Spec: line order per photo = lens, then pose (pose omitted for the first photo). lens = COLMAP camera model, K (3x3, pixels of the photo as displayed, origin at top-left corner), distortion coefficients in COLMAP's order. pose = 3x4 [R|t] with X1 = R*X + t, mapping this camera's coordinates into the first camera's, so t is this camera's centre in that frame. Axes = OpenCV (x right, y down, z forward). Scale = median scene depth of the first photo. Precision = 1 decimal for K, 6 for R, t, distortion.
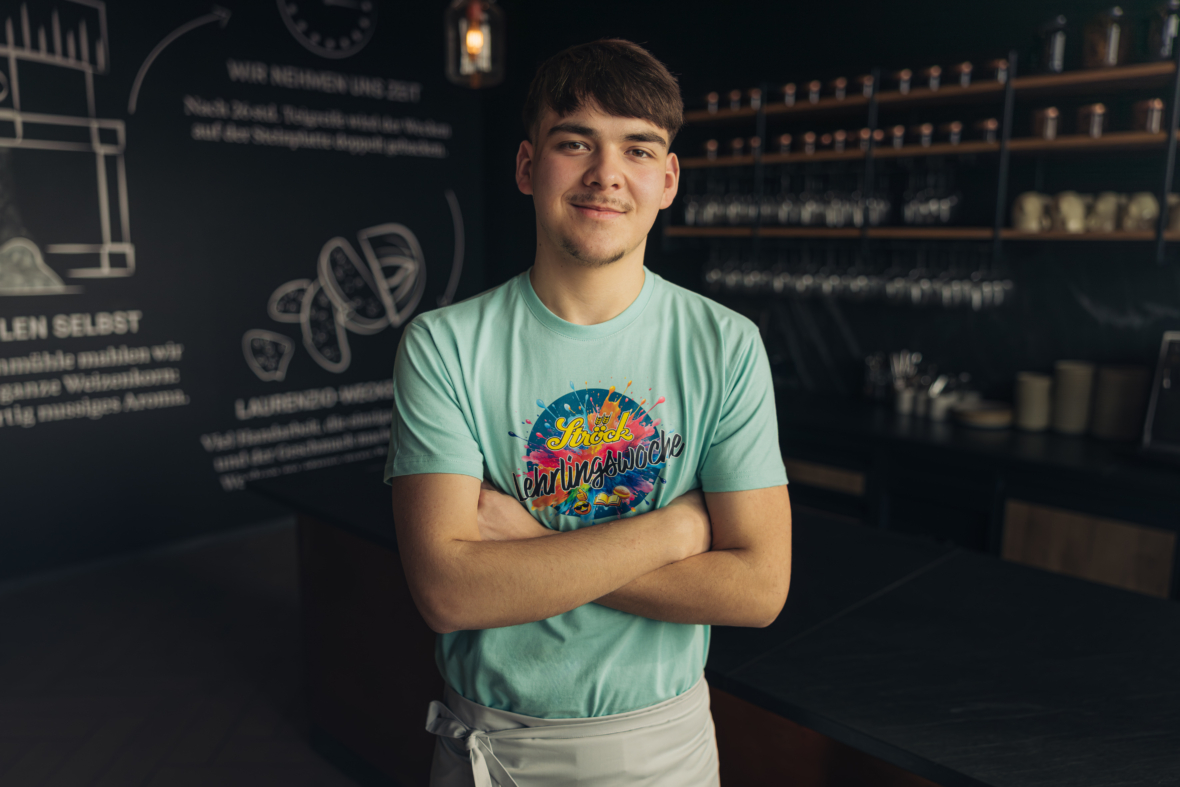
lens RADIAL K [[949.3, 0, 590.4], [0, 949.3, 394.8], [0, 0, 1]] dist [0.003658, 0.003019]
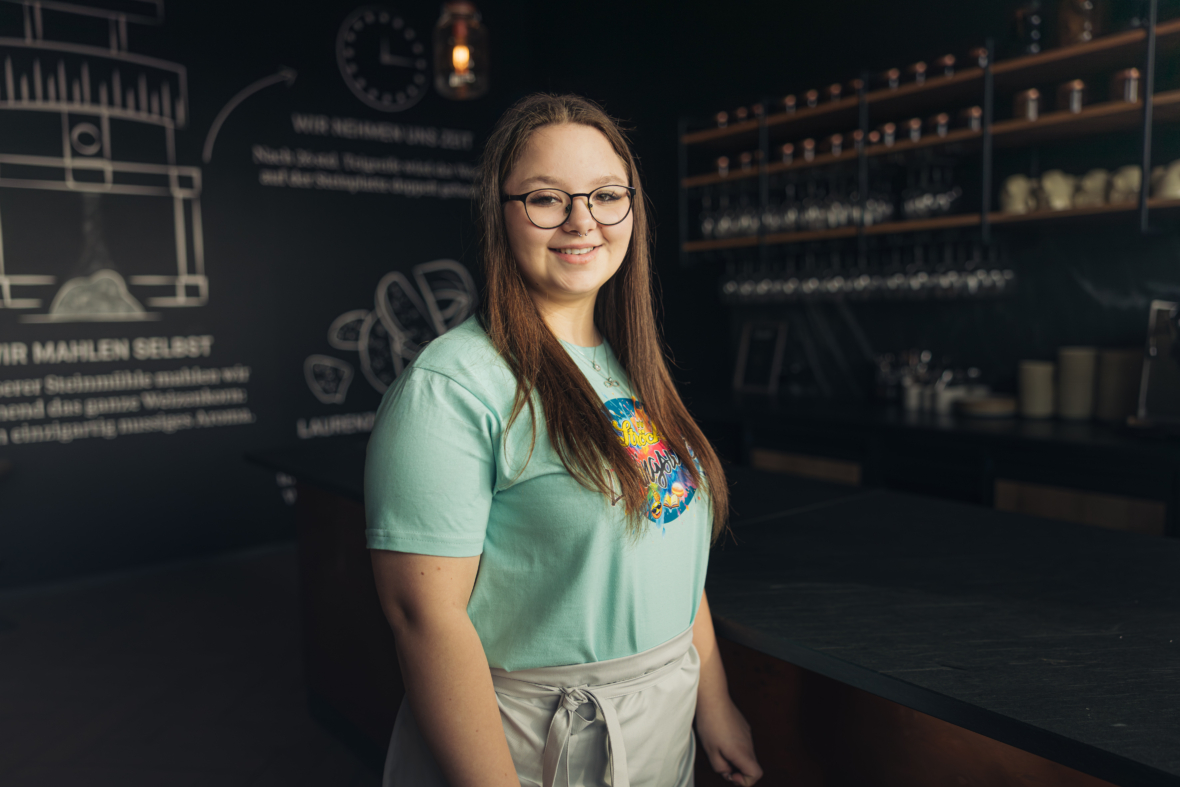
lens RADIAL K [[919.5, 0, 581.7], [0, 919.5, 397.9], [0, 0, 1]] dist [0.007772, -0.009978]
pose [[0.990395, -0.014799, -0.137474, 0.104643], [0.004440, 0.997147, -0.075355, 0.067853], [0.138197, 0.074021, 0.987635, 0.000305]]
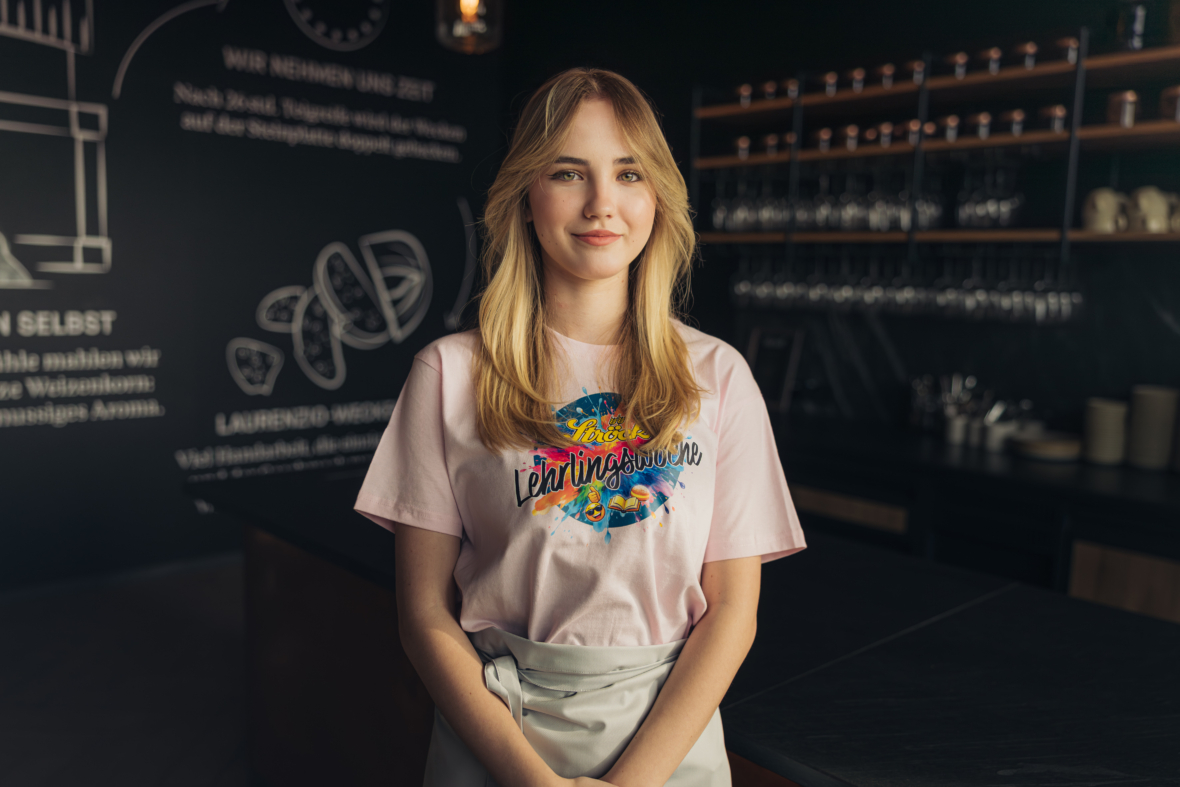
lens RADIAL K [[996.3, 0, 591.9], [0, 996.3, 395.4], [0, 0, 1]] dist [0.003430, 0.001964]
pose [[0.998842, 0.029203, -0.038222, 0.026323], [-0.031132, 0.998220, -0.050871, 0.027892], [0.036669, 0.052002, 0.997974, 0.061073]]
